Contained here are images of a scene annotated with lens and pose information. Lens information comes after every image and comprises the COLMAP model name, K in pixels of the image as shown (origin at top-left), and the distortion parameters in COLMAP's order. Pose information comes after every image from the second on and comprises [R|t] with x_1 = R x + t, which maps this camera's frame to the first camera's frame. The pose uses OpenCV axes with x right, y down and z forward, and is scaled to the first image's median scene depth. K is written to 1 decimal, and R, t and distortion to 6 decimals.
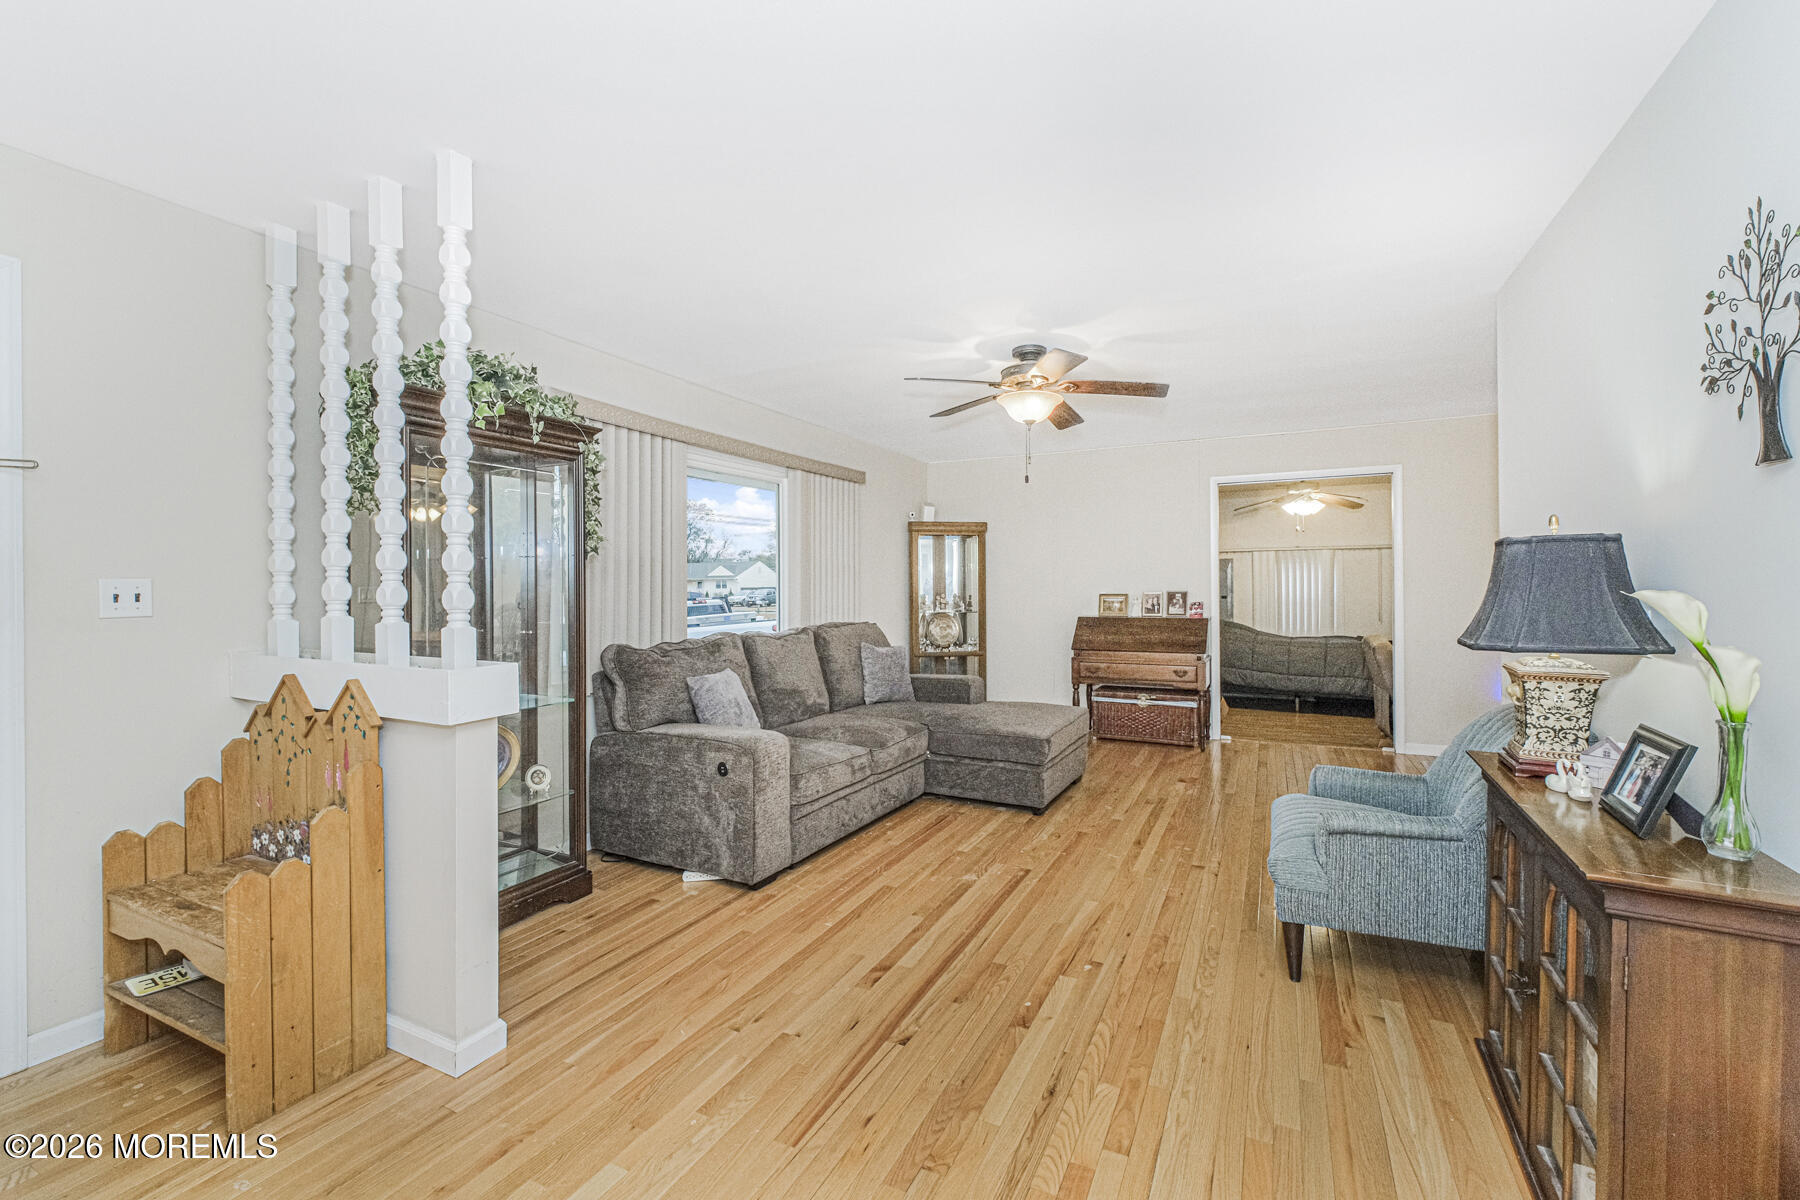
lens RADIAL K [[820.7, 0, 818.0], [0, 820.7, 590.6], [0, 0, 1]] dist [-0.006700, -0.001692]
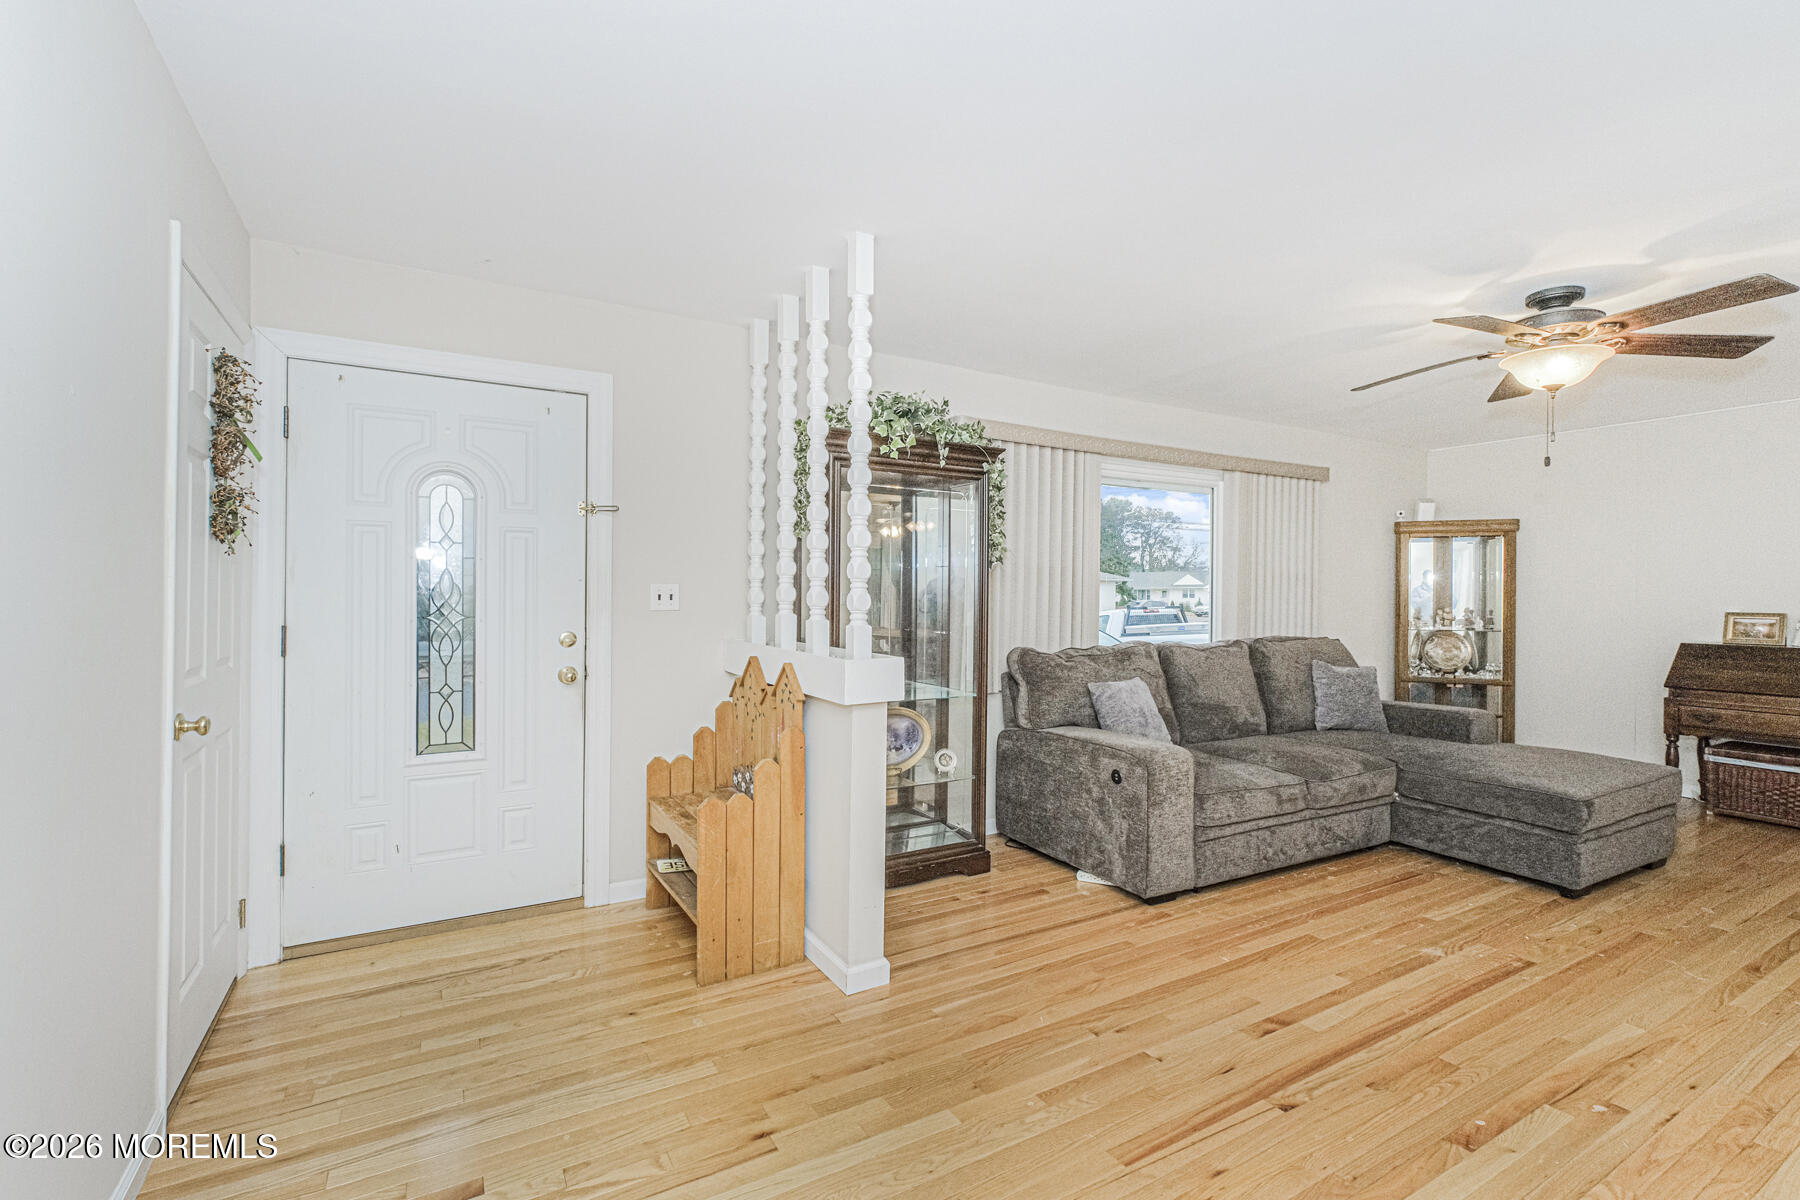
lens RADIAL K [[757.4, 0, 802.2], [0, 757.4, 597.4], [0, 0, 1]] dist [-0.002443, -0.001162]
pose [[0.829956, 0.014341, -0.557645, 0.078915], [-0.014679, 0.999885, 0.003867, 0.000490], [0.557636, 0.004976, 0.830070, 0.015577]]
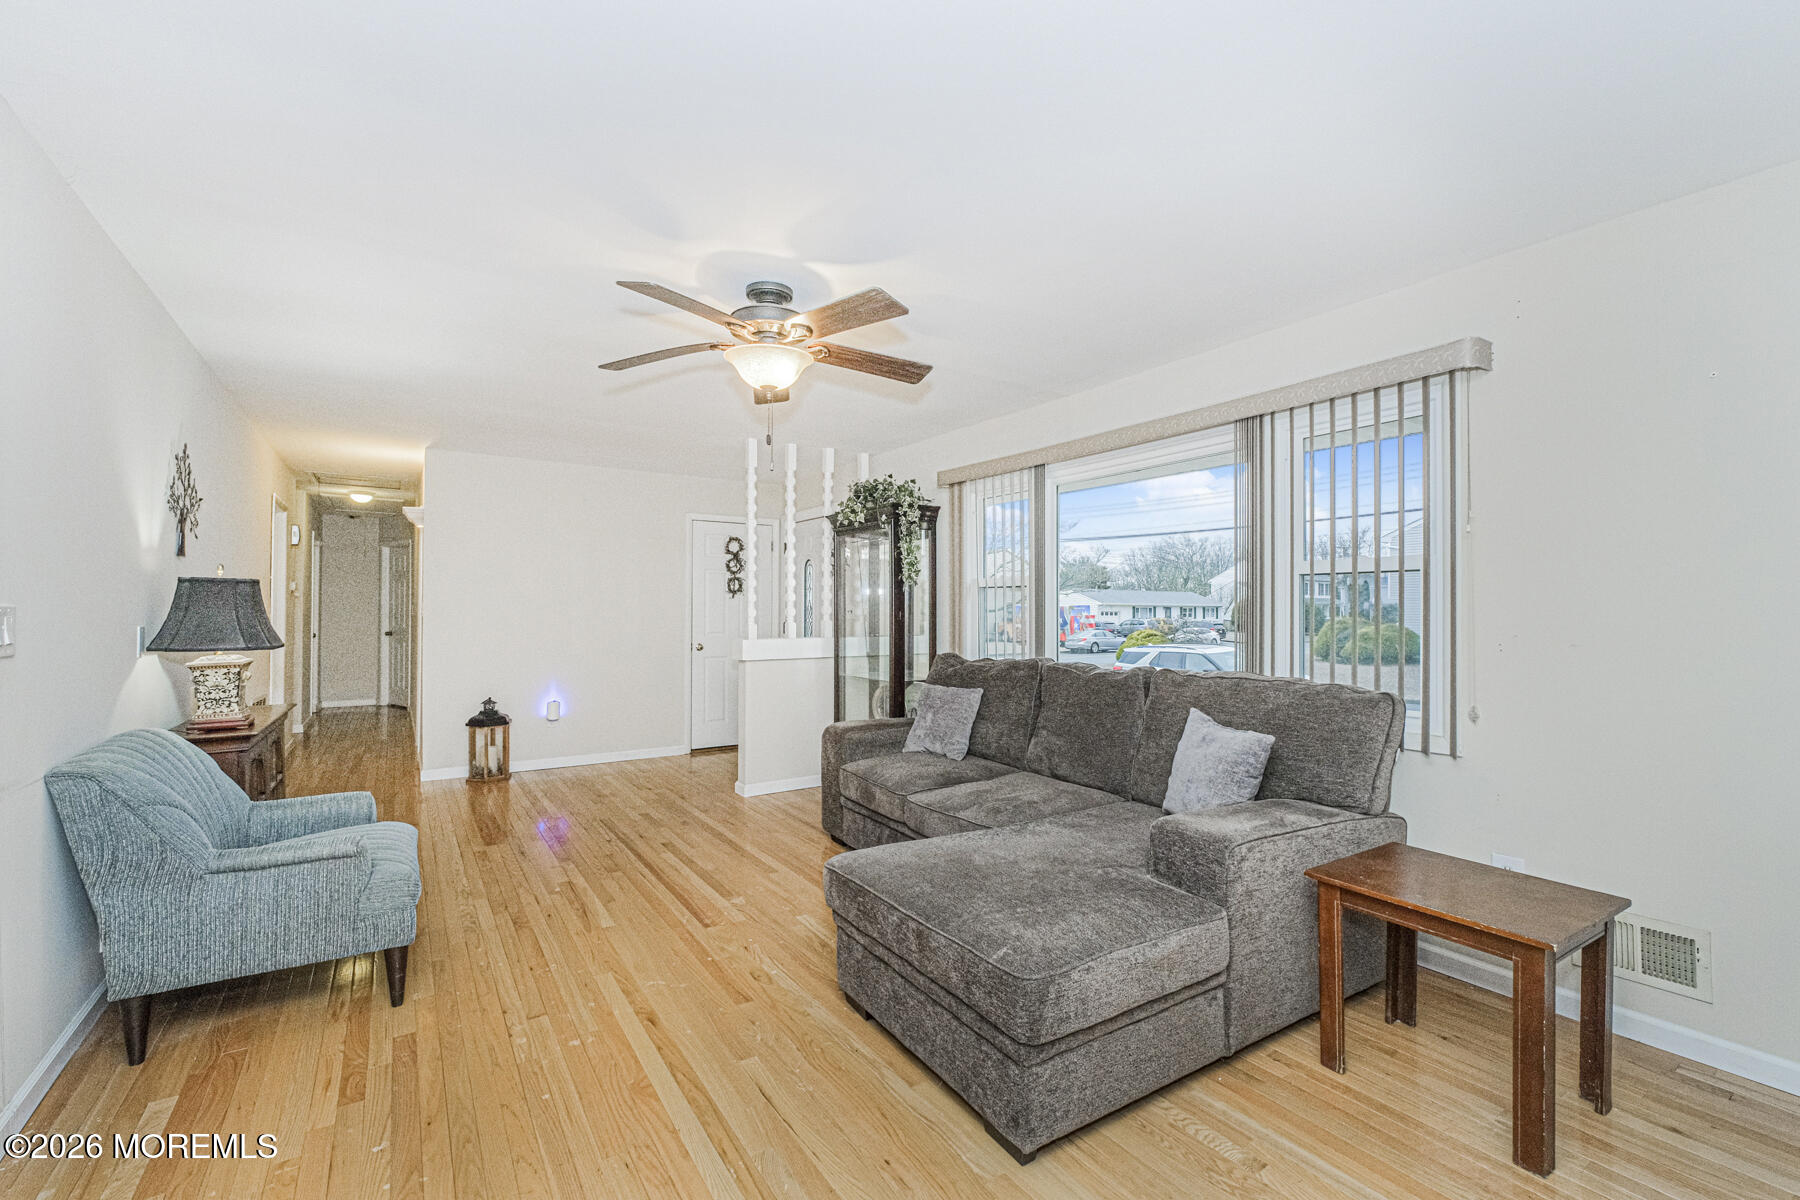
lens RADIAL K [[757.4, 0, 889.2], [0, 757.4, 602.0], [0, 0, 1]] dist [-0.002443, -0.001162]
pose [[-0.461682, 0.008374, -0.887006, 0.920088], [0.006380, 0.999961, 0.006120, -0.012546], [0.887022, -0.002834, -0.461718, 1.610050]]
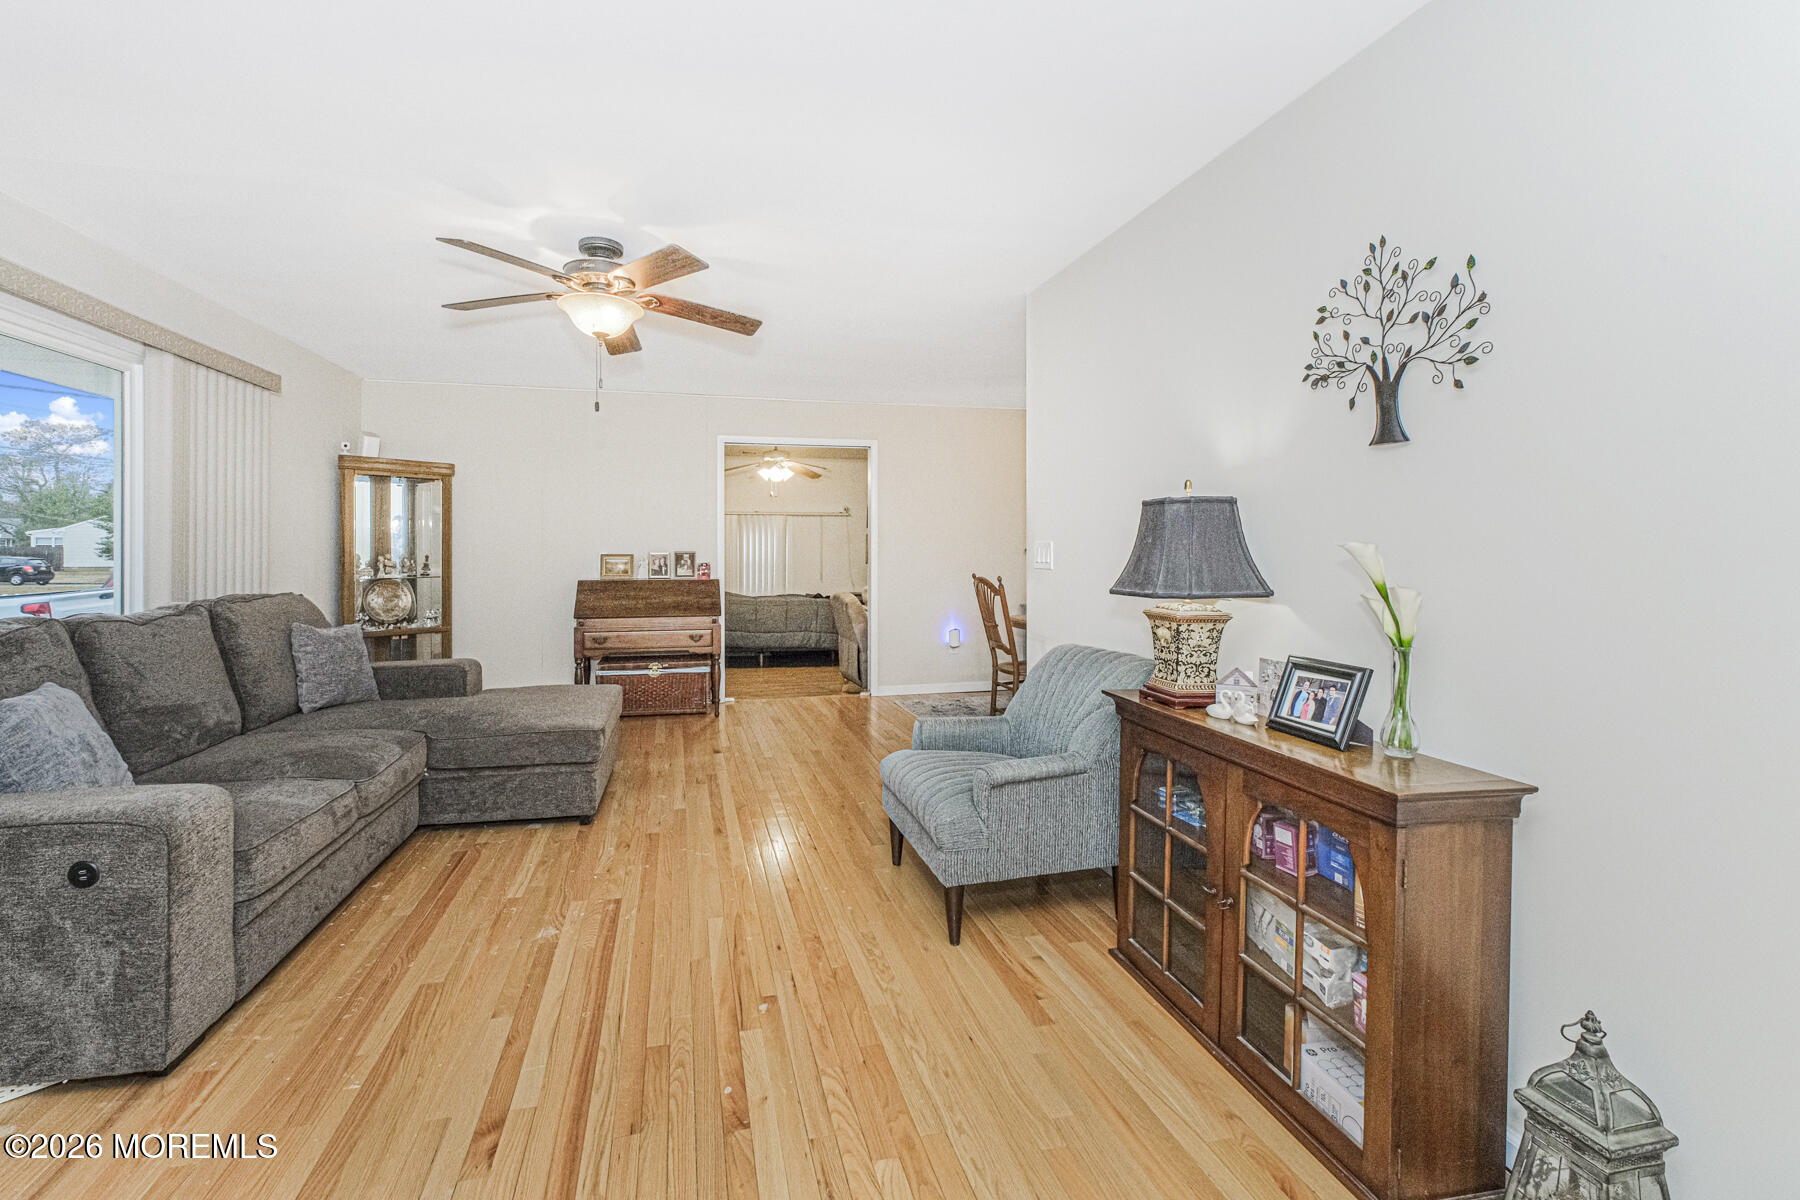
lens RADIAL K [[840.0, 0, 900.5], [0, 840.0, 552.0], [0, 0, 1]] dist [-0.001365, 0.000234]
pose [[0.708446, 0.006571, 0.705734, -0.128020], [-0.004066, 0.999978, -0.005229, 0.009979], [-0.705753, 0.000835, 0.708457, 0.244913]]
